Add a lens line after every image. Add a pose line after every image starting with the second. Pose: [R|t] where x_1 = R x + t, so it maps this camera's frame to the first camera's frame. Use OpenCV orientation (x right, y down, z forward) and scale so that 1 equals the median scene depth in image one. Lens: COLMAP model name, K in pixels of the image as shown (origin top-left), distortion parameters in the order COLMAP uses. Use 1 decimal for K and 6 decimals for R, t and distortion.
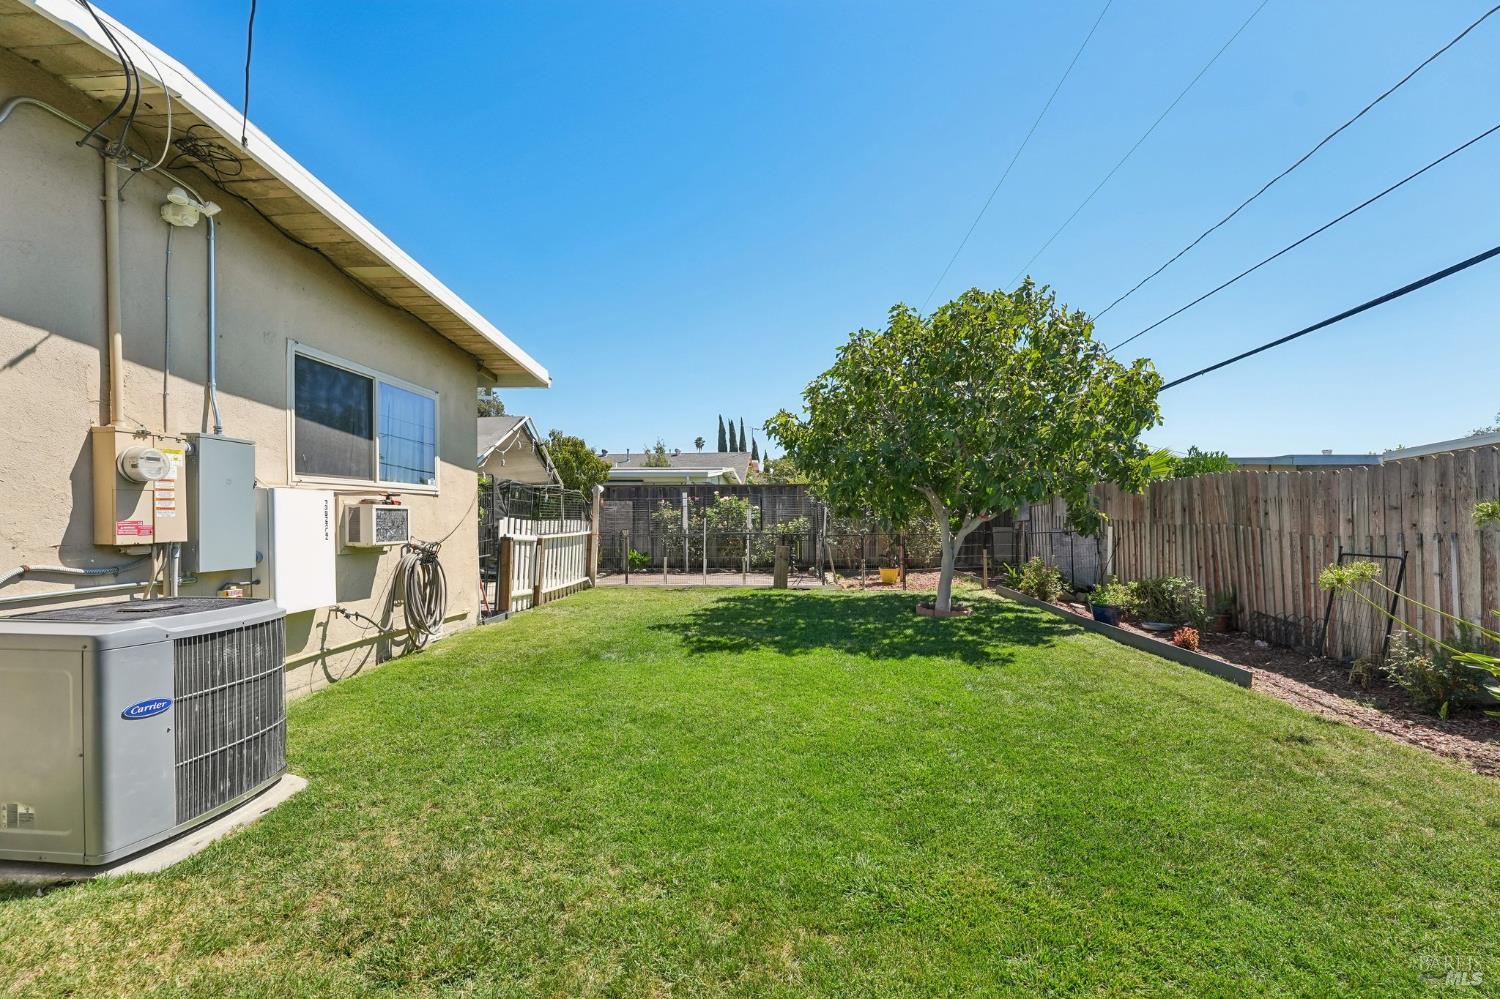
lens RADIAL K [[615.0, 0, 747.7], [0, 615.0, 520.5], [0, 0, 1]] dist [-0.023846, 0.000016]
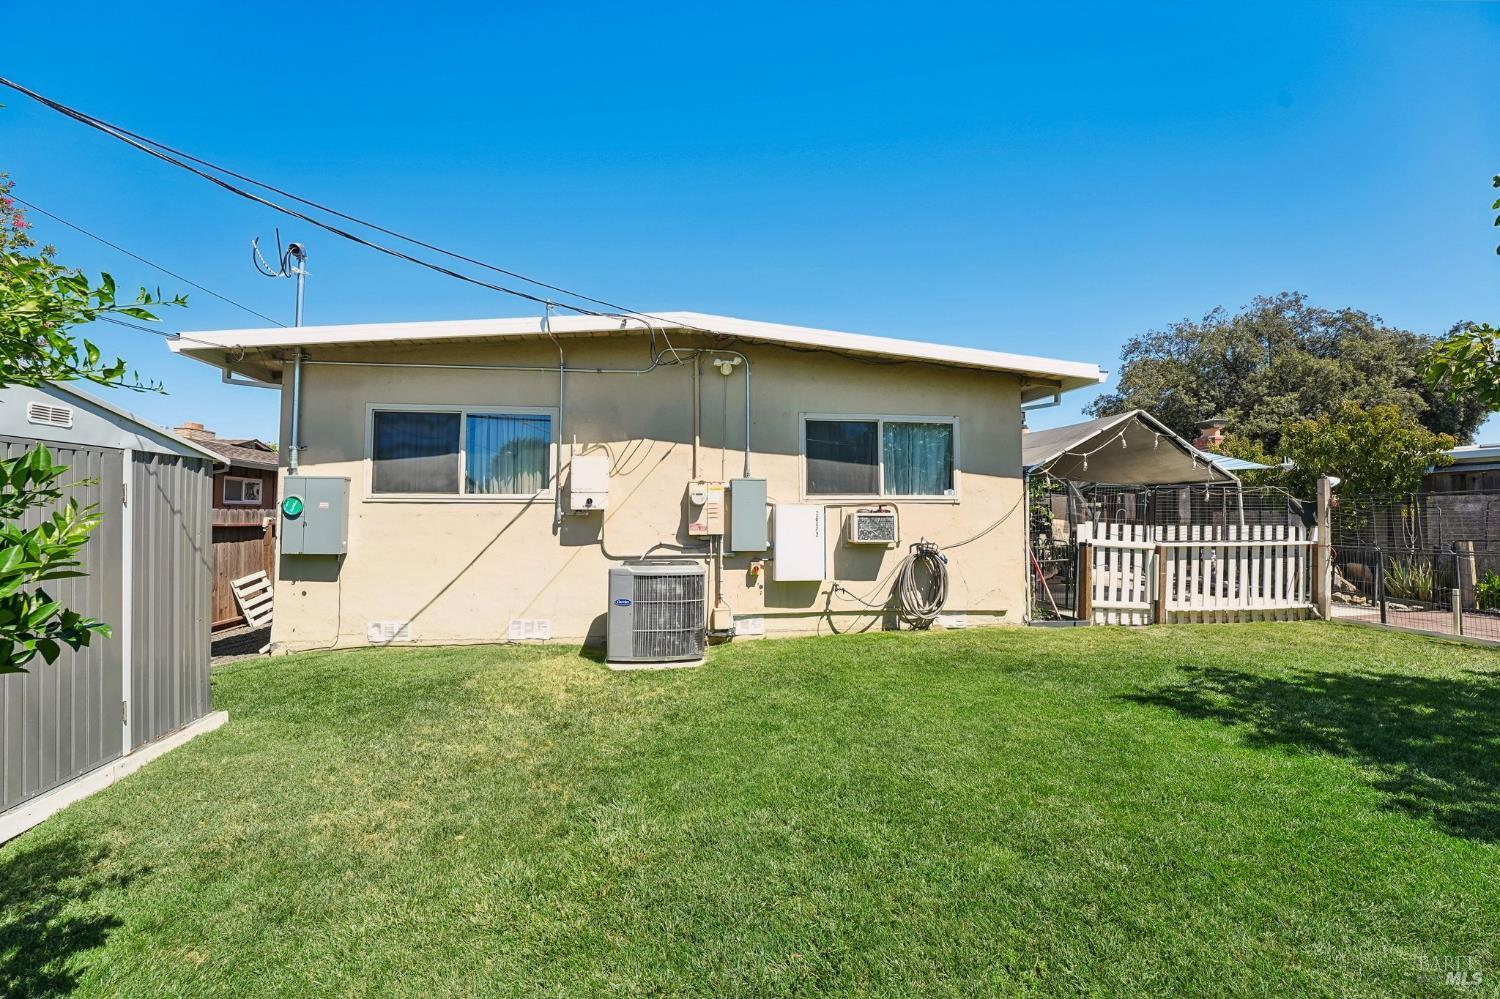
lens RADIAL K [[620.5, 0, 744.3], [0, 620.5, 485.5], [0, 0, 1]] dist [-0.021715, 0.000171]
pose [[0.195840, -0.047309, -0.979494, 0.630821], [-0.007290, 0.998738, -0.049696, -0.014390], [0.980609, 0.016873, 0.195248, 0.397659]]
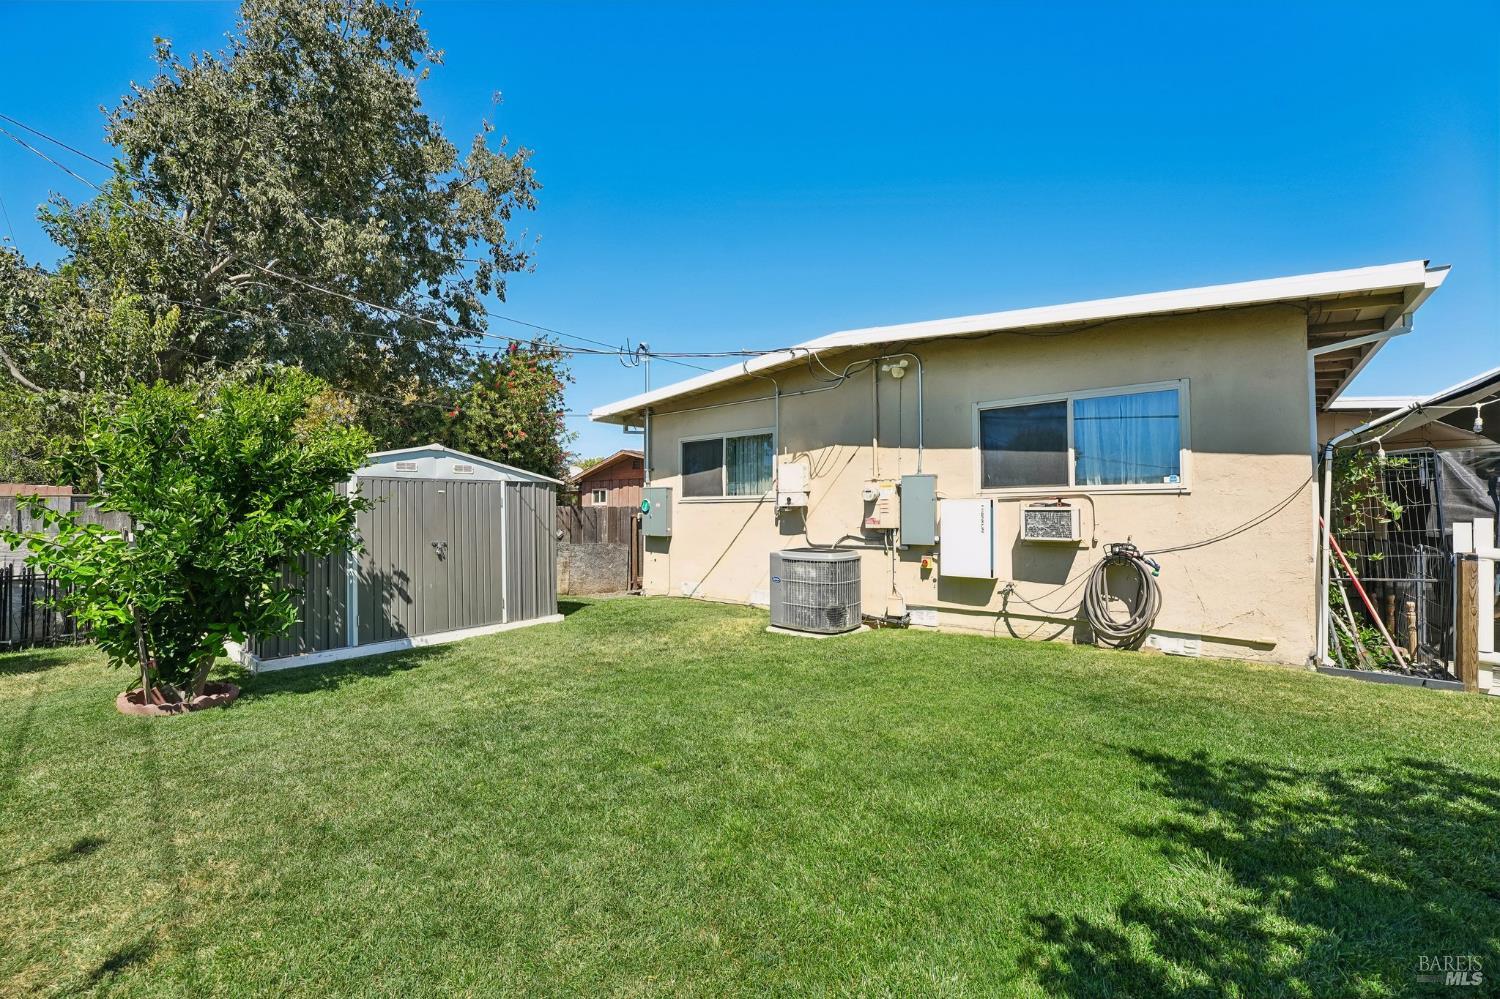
lens RADIAL K [[606.6, 0, 743.8], [0, 606.6, 498.4], [0, 0, 1]] dist [-0.019709, 0.000513]
pose [[-0.601917, -0.016743, -0.798383, 0.635938], [-0.003374, 0.999825, -0.018424, -0.016577], [0.798552, -0.008396, -0.601868, 1.101368]]
